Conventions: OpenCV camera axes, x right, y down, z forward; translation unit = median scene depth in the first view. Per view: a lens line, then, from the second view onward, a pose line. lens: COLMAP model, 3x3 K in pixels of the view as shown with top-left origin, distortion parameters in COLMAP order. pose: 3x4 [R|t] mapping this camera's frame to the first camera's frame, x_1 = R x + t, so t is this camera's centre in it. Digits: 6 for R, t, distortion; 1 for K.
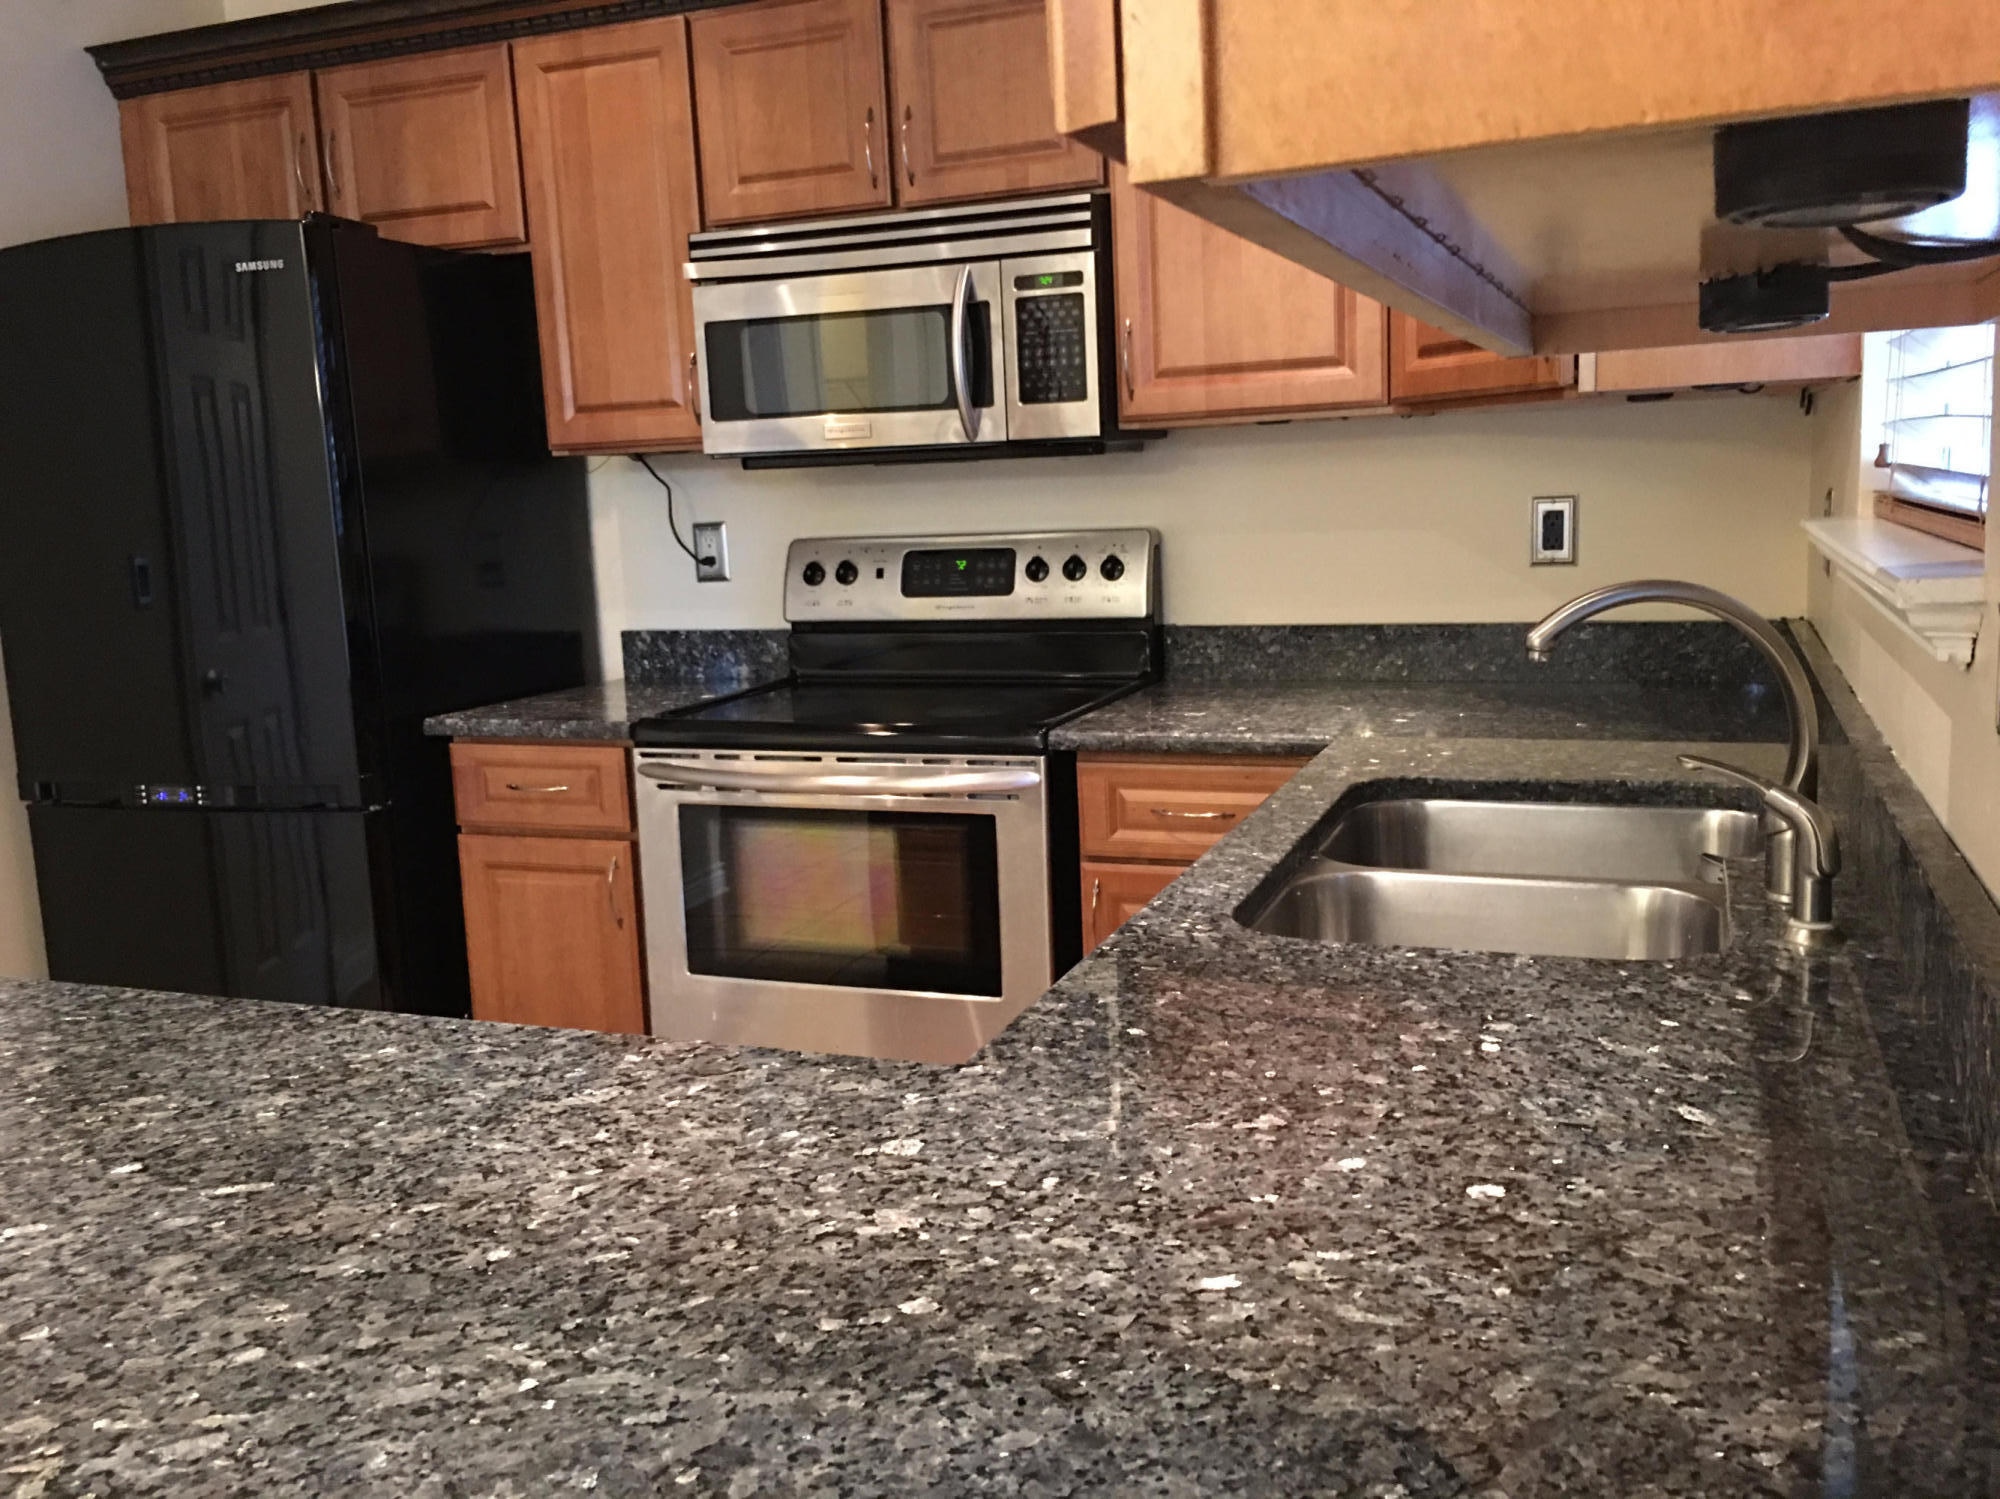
lens RADIAL K [[1699.2, 0, 1001.5], [0, 1699.2, 753.8], [0, 0, 1]] dist [0.006758, -0.000045]
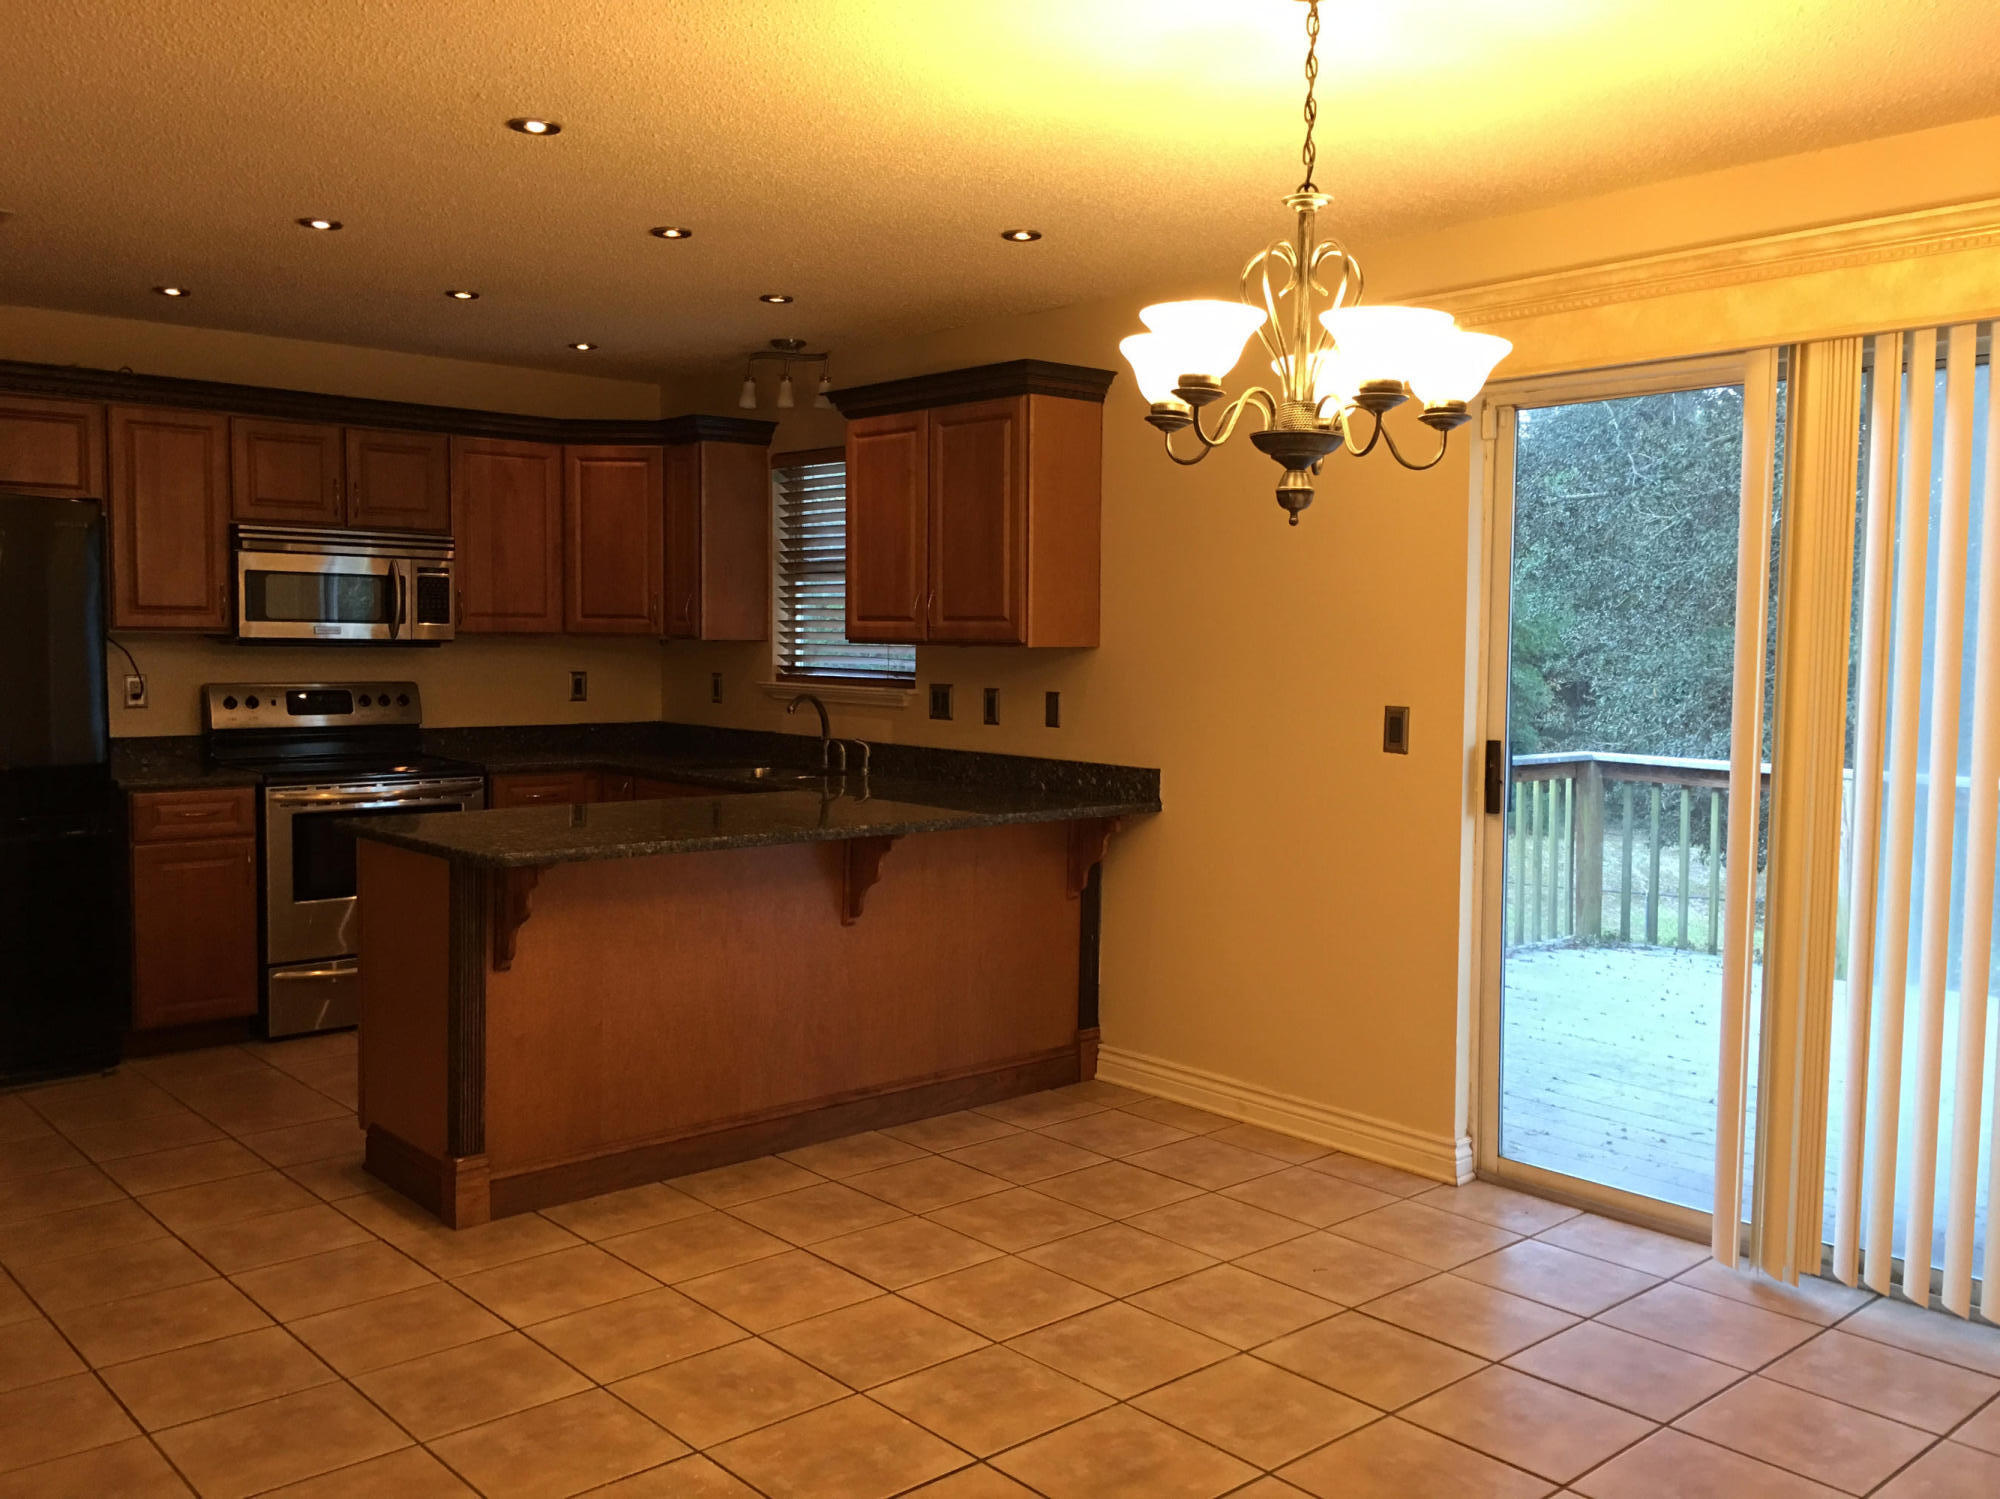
lens RADIAL K [[1699.2, 0, 1000.1], [0, 1699.2, 752.3], [0, 0, 1]] dist [0.006758, -0.000045]
pose [[0.454411, -0.010390, 0.890732, -1.556755], [0.119304, 0.991633, -0.049296, 0.153746], [-0.882767, 0.128668, 0.451848, -0.619714]]
